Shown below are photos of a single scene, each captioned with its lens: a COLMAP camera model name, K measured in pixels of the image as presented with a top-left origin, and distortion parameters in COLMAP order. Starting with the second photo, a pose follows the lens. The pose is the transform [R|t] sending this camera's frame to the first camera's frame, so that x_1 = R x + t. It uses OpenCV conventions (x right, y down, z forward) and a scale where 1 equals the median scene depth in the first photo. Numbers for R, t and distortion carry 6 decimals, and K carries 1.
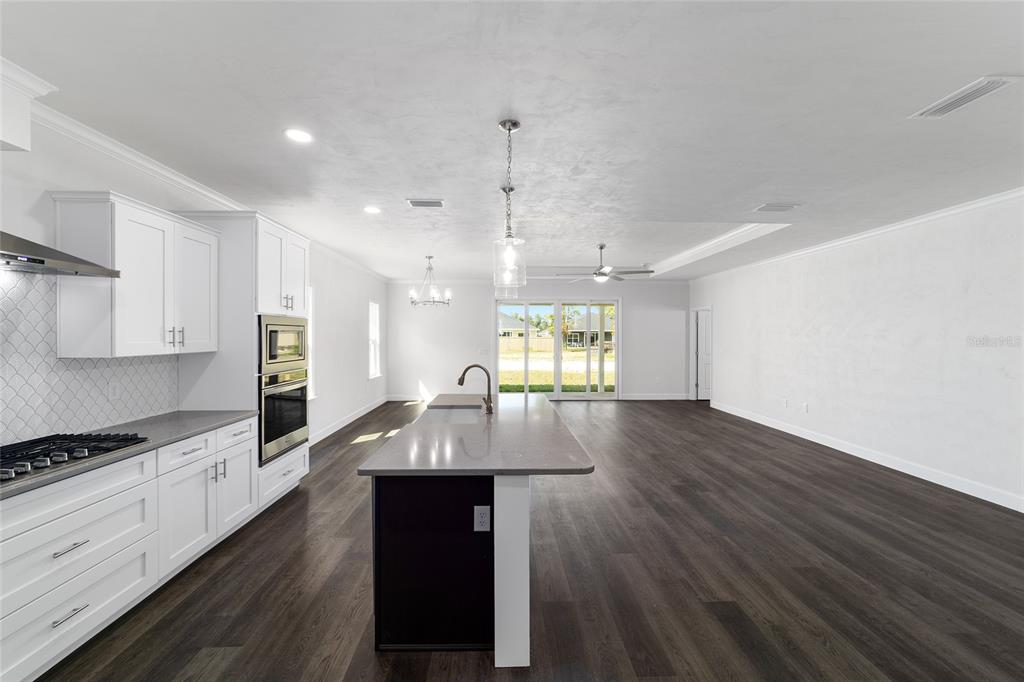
lens RADIAL K [[392.7, 0, 509.6], [0, 392.7, 338.0], [0, 0, 1]] dist [-0.016096, 0.006387]
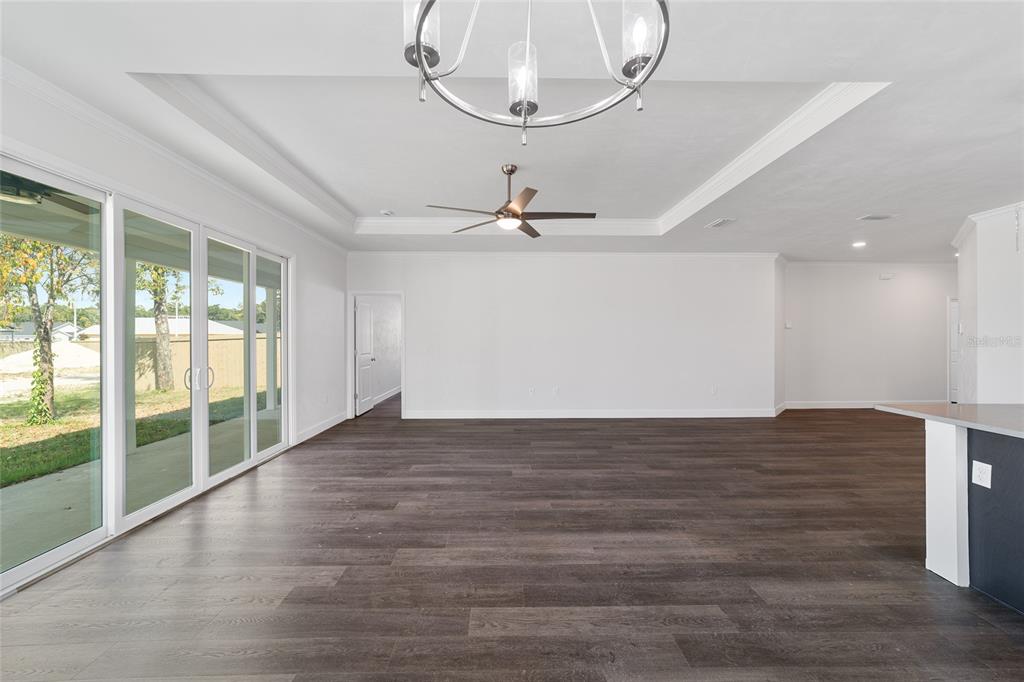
lens RADIAL K [[392.7, 0, 510.2], [0, 392.7, 341.2], [0, 0, 1]] dist [-0.016096, 0.006387]
pose [[0.009072, -0.009133, 0.999917, -0.756578], [0.009304, 0.999916, 0.009048, 0.039737], [-0.999916, 0.009221, 0.009157, 2.164527]]
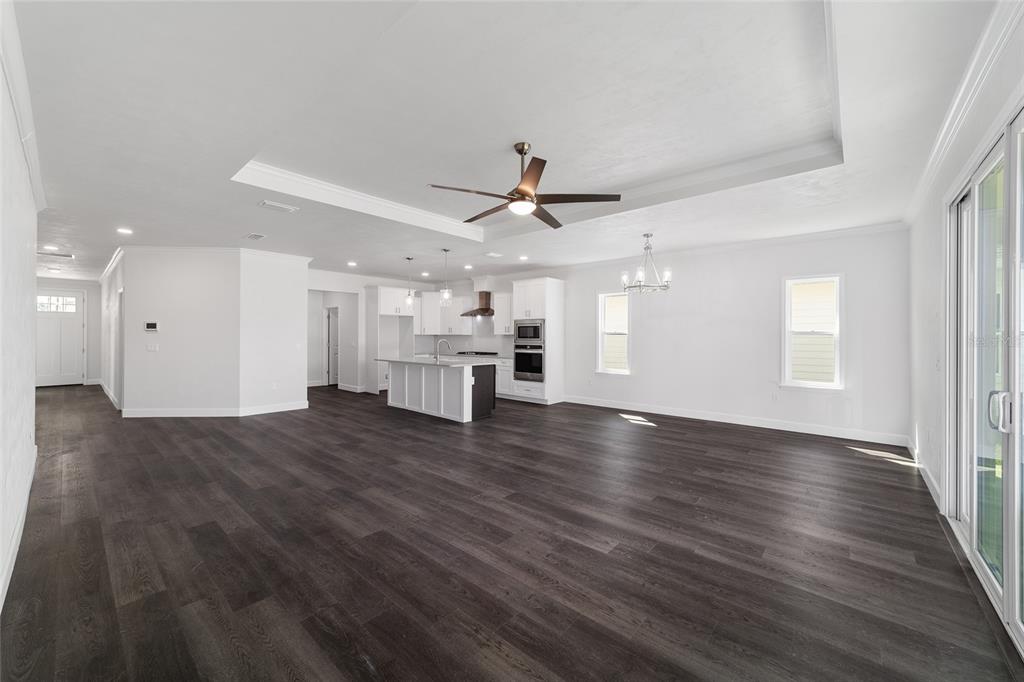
lens RADIAL K [[392.7, 0, 508.6], [0, 392.7, 336.3], [0, 0, 1]] dist [-0.016096, 0.006387]
pose [[-0.682899, -0.005152, -0.730495, 1.366031], [-0.011282, 0.999930, 0.003494, 0.038471], [0.730426, 0.010628, -0.682909, 2.927842]]
